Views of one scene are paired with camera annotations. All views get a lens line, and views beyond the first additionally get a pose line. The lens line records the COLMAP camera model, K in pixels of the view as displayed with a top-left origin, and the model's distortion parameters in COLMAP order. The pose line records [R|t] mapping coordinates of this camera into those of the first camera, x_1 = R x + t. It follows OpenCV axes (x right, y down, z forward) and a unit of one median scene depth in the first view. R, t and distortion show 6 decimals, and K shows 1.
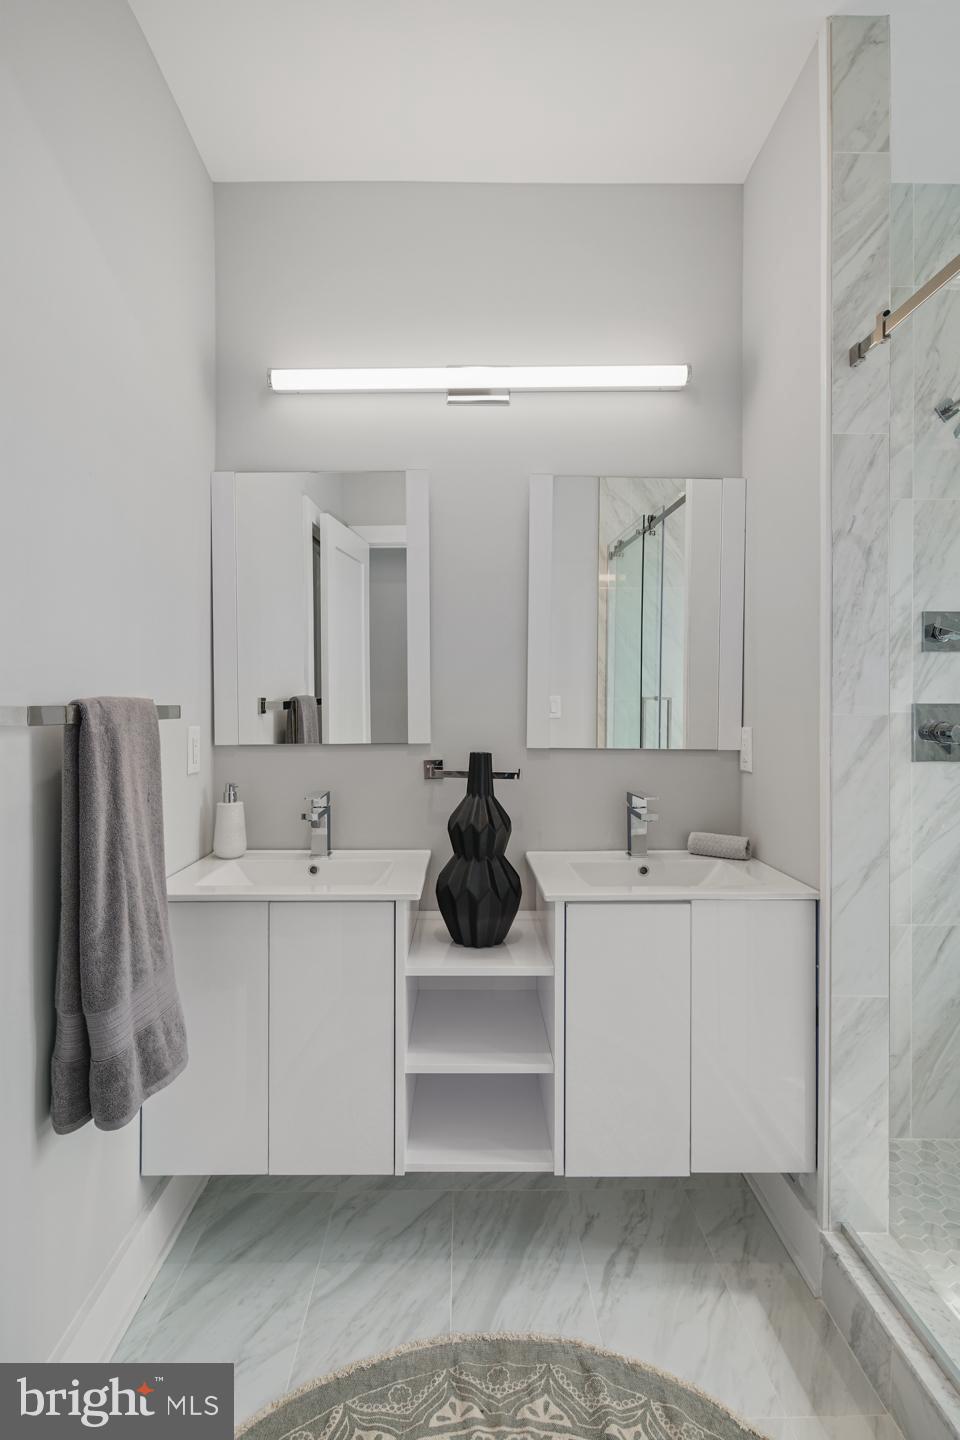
lens RADIAL K [[701.2, 0, 477.4], [0, 701.2, 701.1], [0, 0, 1]] dist [0.000900, -0.000864]
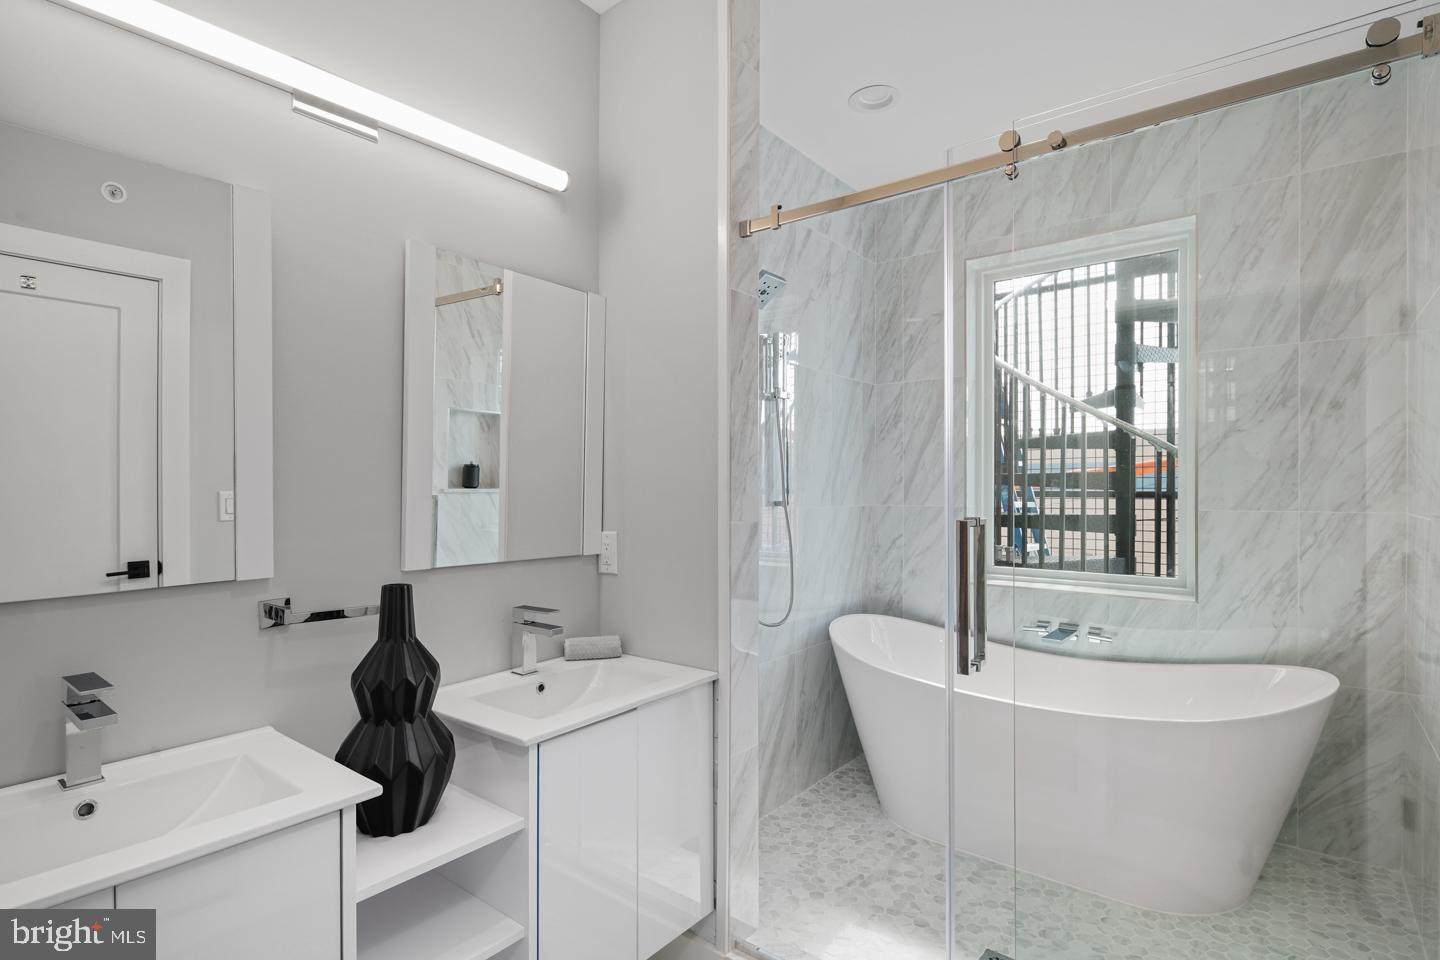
lens RADIAL K [[701.2, 0, 715.8], [0, 701.2, 487.0], [0, 0, 1]] dist [0.000900, -0.000864]
pose [[0.636135, -0.004716, 0.771563, -0.381501], [-0.002298, 0.999965, 0.008006, -0.045774], [-0.771574, -0.006866, 0.636103, 0.225551]]
